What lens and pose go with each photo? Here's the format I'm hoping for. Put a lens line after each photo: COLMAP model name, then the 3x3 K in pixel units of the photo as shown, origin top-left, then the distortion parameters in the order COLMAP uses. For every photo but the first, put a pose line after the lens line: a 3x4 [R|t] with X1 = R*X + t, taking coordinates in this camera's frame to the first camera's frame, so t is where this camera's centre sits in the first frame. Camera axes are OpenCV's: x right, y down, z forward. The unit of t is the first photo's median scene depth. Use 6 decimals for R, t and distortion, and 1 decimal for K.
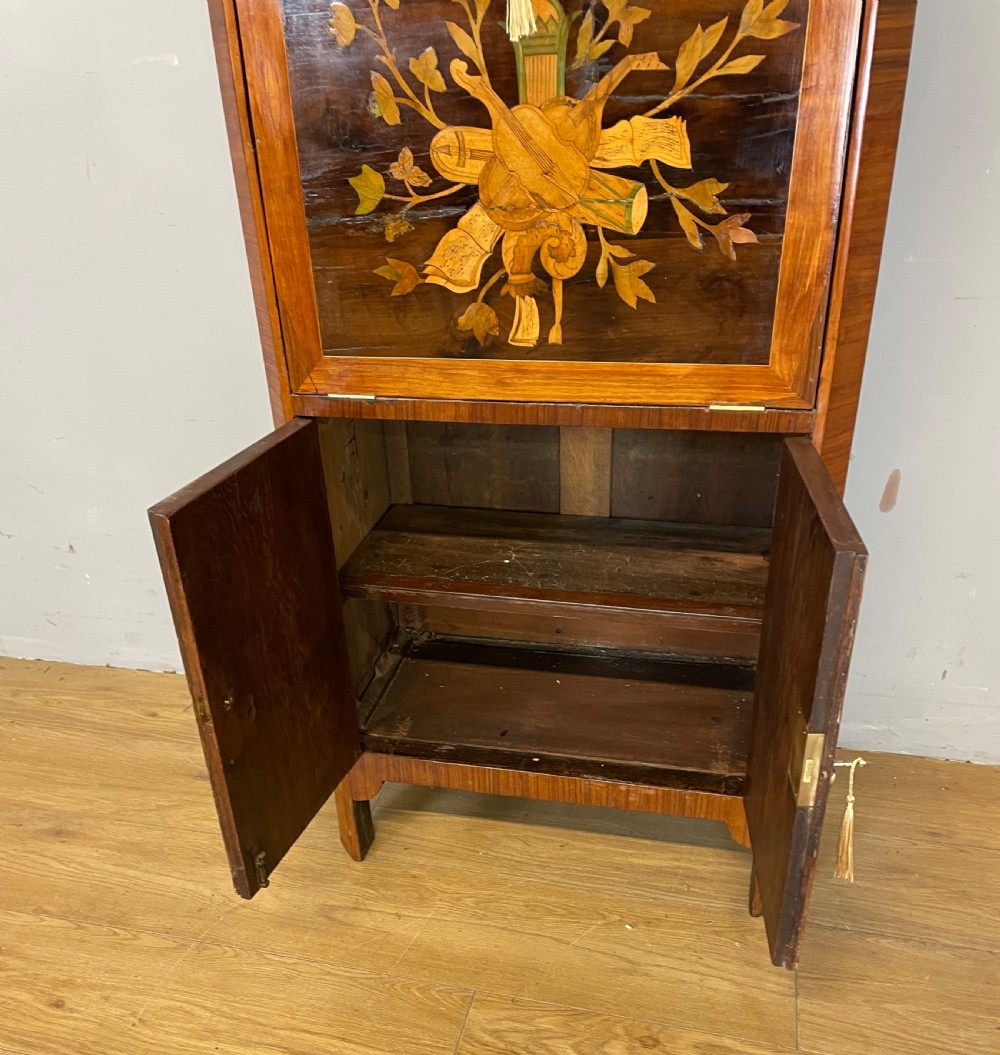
lens RADIAL K [[1020.6, 0, 491.6], [0, 1020.6, 657.4], [0, 0, 1]] dist [0.036945, 0.000000]
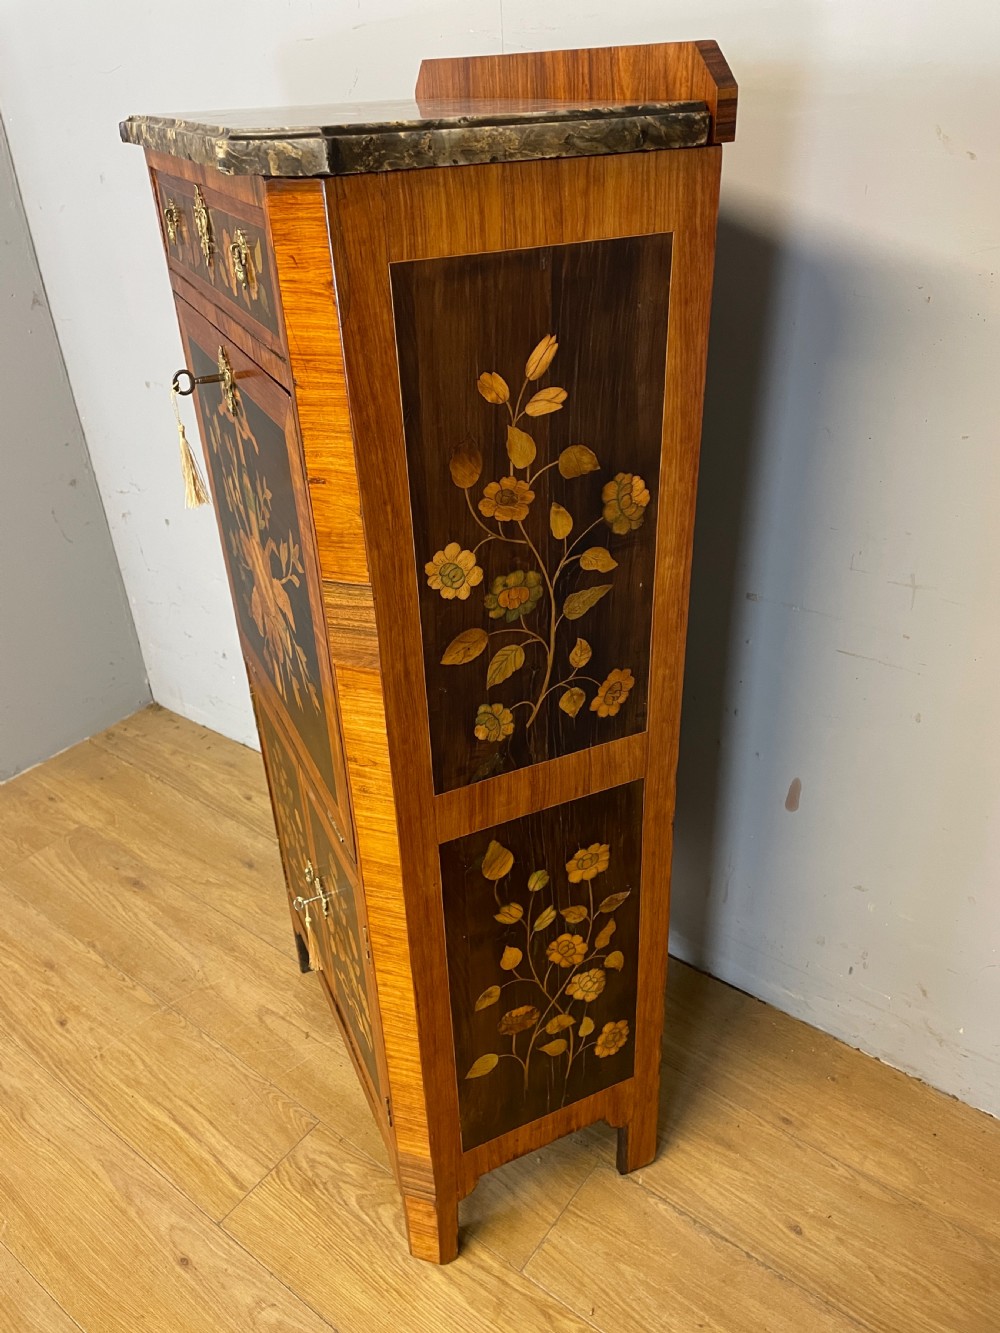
lens RADIAL K [[1017.7, 0, 490.5], [0, 1017.7, 652.9], [0, 0, 1]] dist [0.090753, -0.122362]
pose [[0.916427, 0.196514, -0.348631, 0.609748], [-0.198675, 0.979608, 0.029932, -0.379306], [0.347404, 0.041833, 0.936782, -0.156529]]
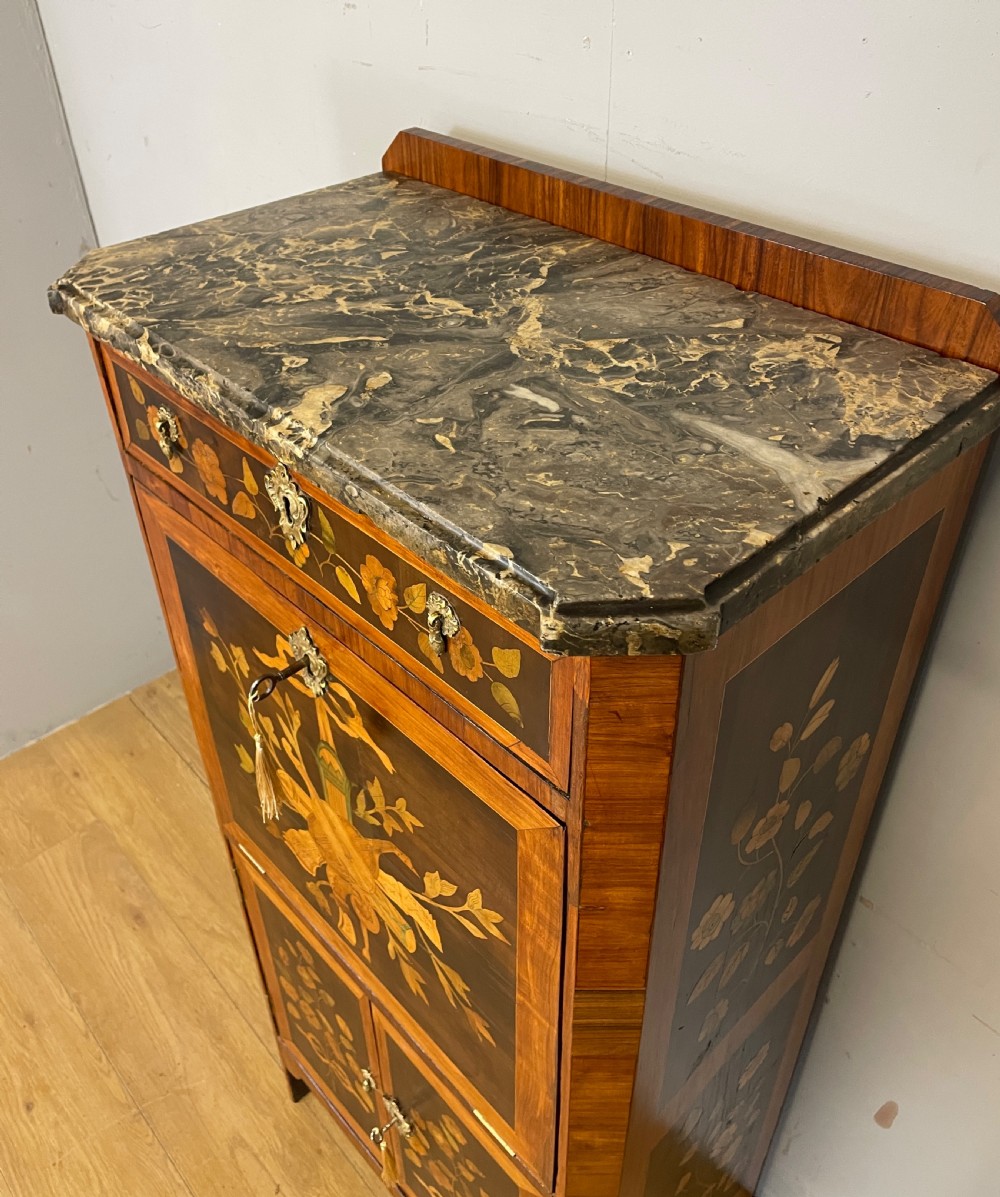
lens RADIAL K [[1018.1, 0, 491.2], [0, 1018.1, 517.5], [0, 0, 1]] dist [0.093988, -0.126404]
pose [[0.832621, 0.342103, -0.435554, 0.444185], [-0.298607, 0.939618, 0.167189, -0.897582], [0.466451, -0.009145, 0.884500, 0.176940]]
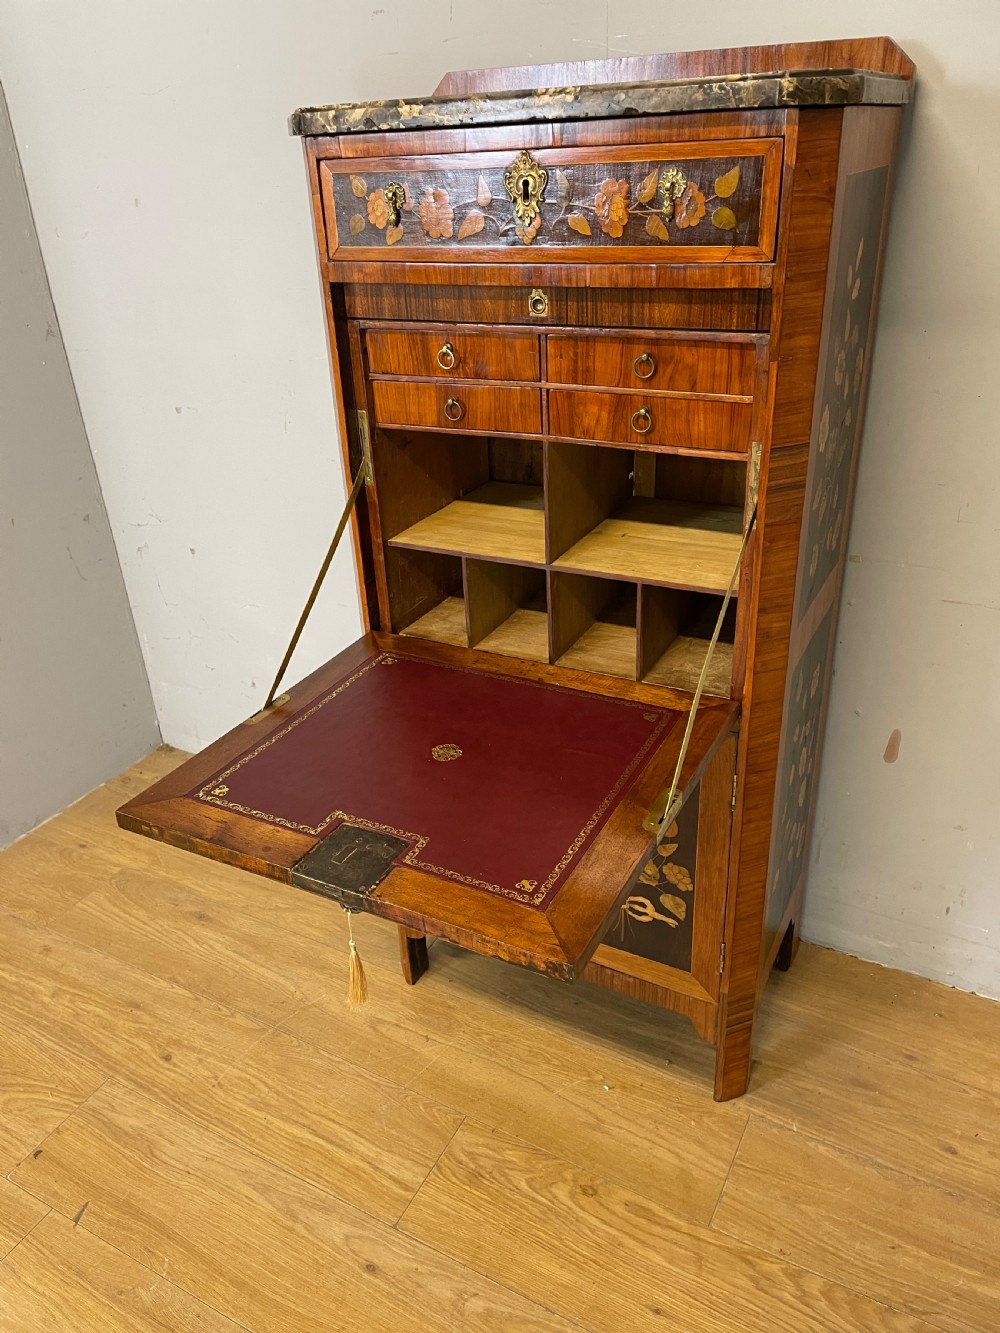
lens RADIAL K [[1017.7, 0, 488.0], [0, 1017.7, 667.8], [0, 0, 1]] dist [0.090753, -0.122362]
pose [[0.965725, 0.112746, -0.233802, 0.292542], [-0.124141, 0.991663, -0.034558, -0.210637], [0.227957, 0.062398, 0.971670, -0.293975]]
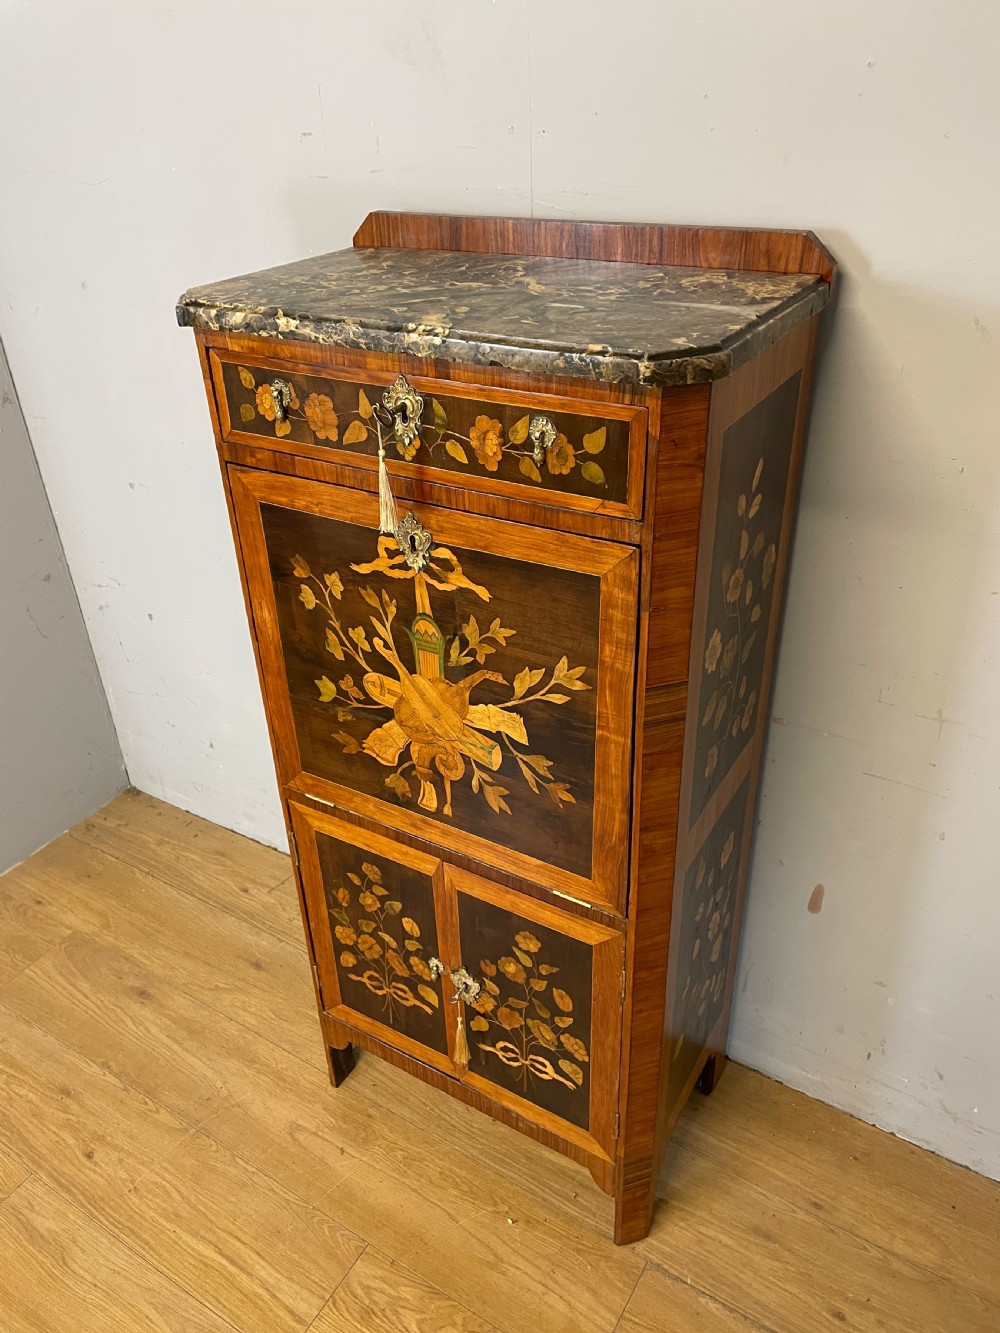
lens RADIAL K [[1017.7, 0, 491.3], [0, 1017.7, 655.8], [0, 0, 1]] dist [0.090753, -0.122362]
pose [[0.950676, 0.164146, -0.263194, 0.418650], [-0.162034, 0.986333, 0.029869, -0.548497], [0.264500, 0.014251, 0.964280, -0.239867]]
